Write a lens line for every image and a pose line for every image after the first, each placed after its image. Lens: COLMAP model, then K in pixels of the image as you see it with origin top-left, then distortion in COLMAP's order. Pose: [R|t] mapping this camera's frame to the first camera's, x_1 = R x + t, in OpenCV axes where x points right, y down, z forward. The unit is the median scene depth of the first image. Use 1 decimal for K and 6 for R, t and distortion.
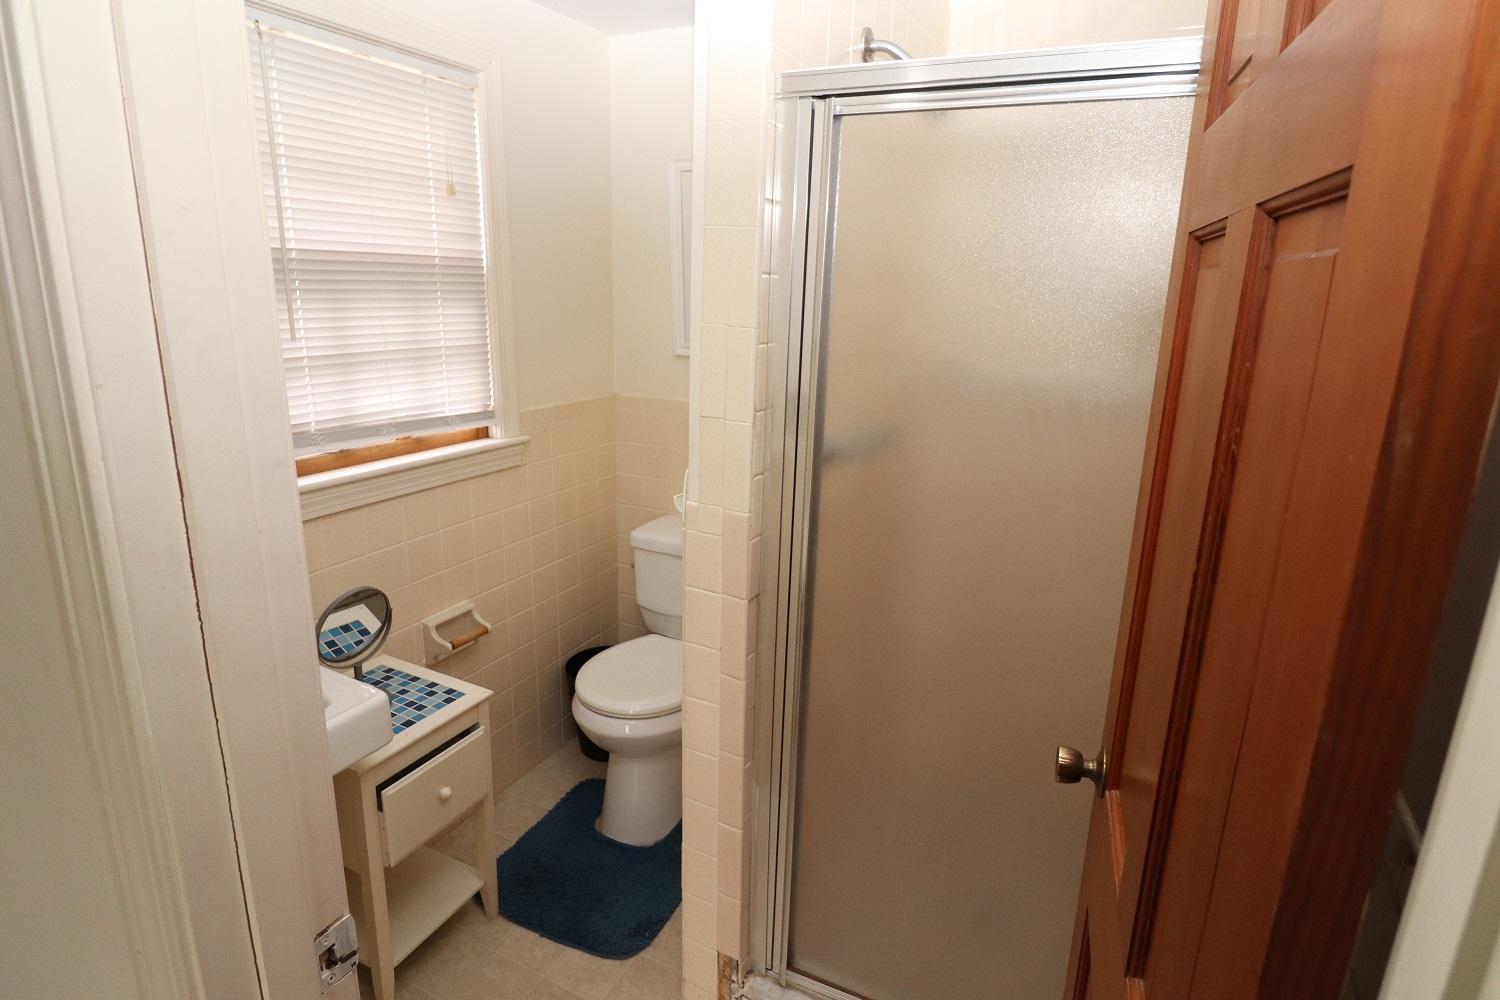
lens RADIAL K [[814.4, 0, 750.0], [0, 814.4, 500.0], [0, 0, 1]] dist [0.020767, -0.017215]
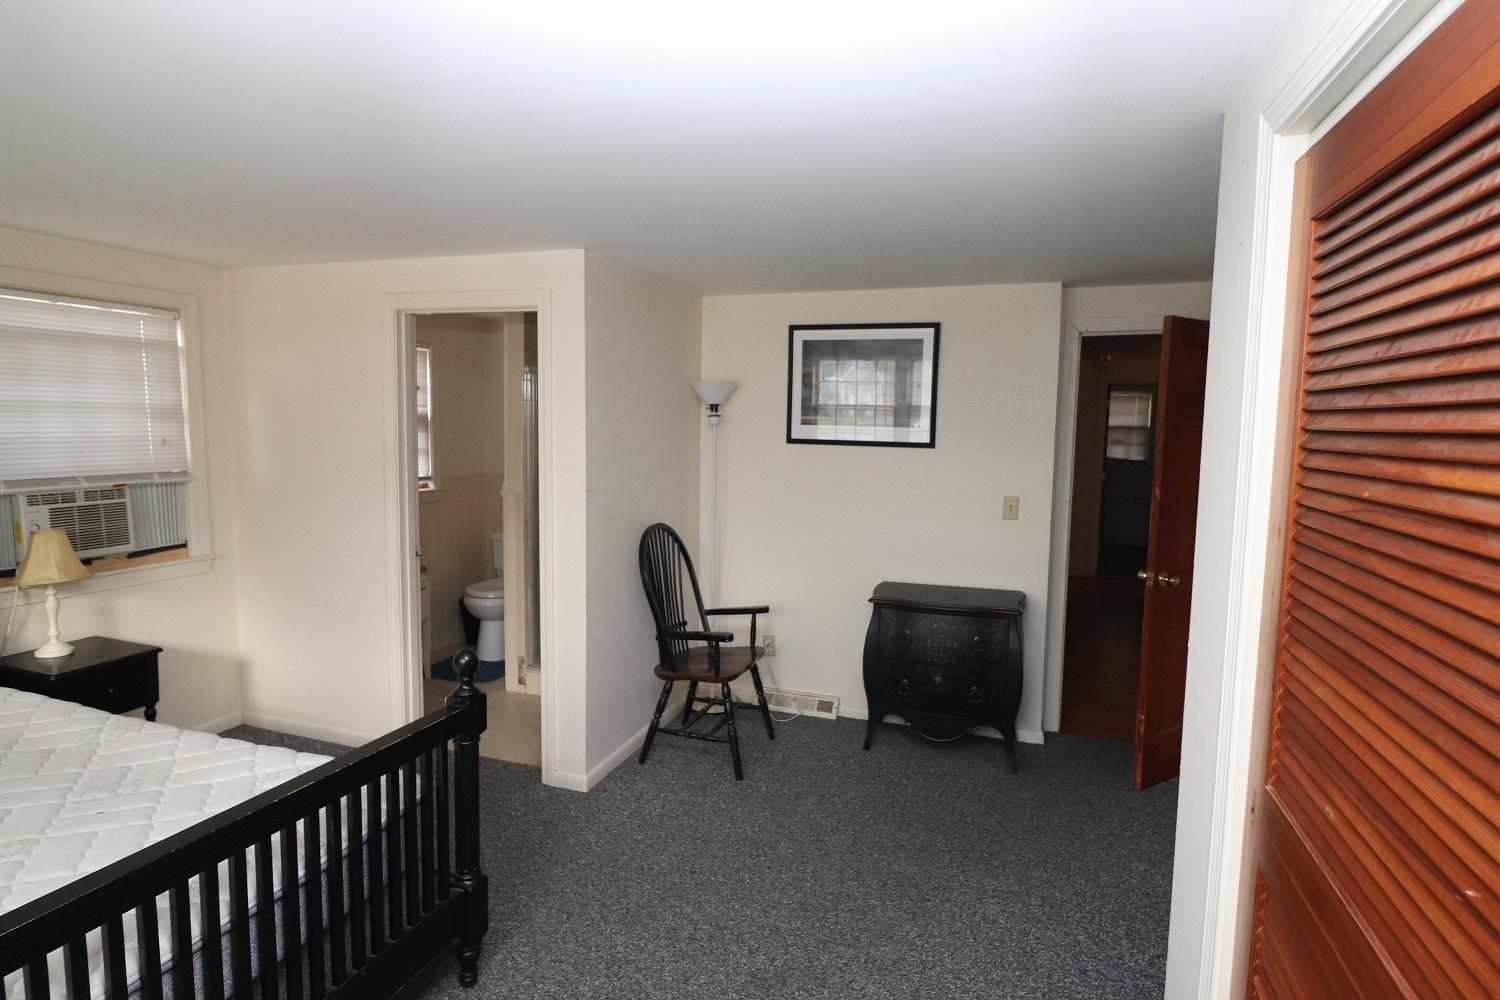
lens RADIAL K [[814.4, 0, 750.0], [0, 814.4, 500.0], [0, 0, 1]] dist [0.020767, -0.017215]
pose [[0.991695, -0.023319, 0.126477, 0.300612], [0.042723, 0.987310, -0.152952, 0.357861], [-0.121306, 0.157085, 0.980107, -1.408377]]
